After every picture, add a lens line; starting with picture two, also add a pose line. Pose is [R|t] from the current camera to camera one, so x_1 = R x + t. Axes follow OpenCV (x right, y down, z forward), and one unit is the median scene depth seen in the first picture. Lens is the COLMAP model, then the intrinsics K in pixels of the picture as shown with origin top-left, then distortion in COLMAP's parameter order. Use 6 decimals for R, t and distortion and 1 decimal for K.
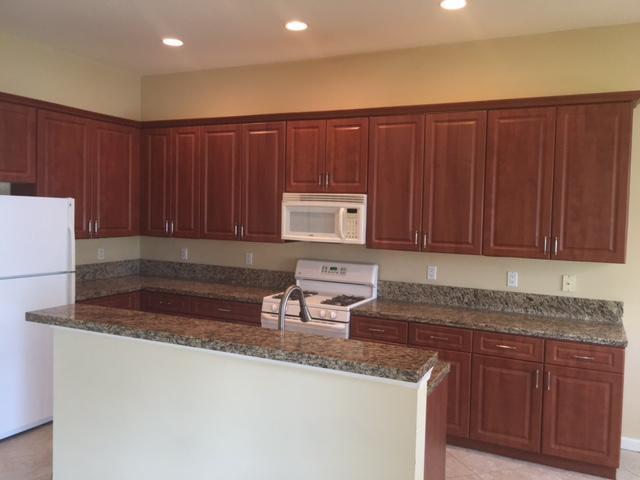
lens RADIAL K [[541.8, 0, 316.8], [0, 541.8, 238.1], [0, 0, 1]] dist [0.047609, -0.002981]
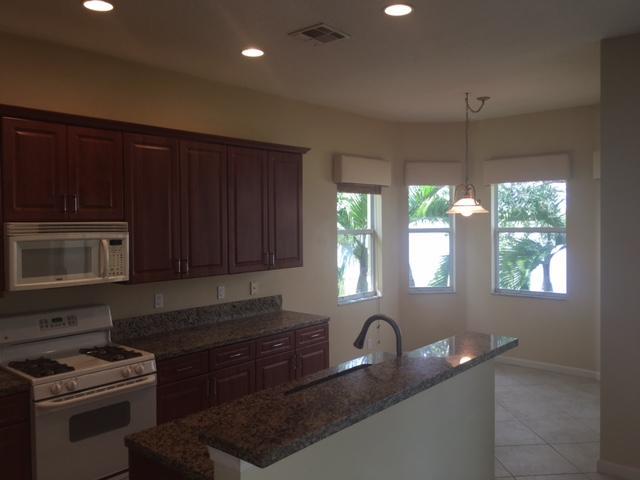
lens RADIAL K [[541.8, 0, 316.8], [0, 541.8, 238.1], [0, 0, 1]] dist [0.047609, -0.002981]
pose [[0.263061, -0.059808, 0.962924, -0.653207], [0.069192, 0.996676, 0.043002, -0.070799], [-0.962295, 0.055314, 0.266324, 0.477763]]
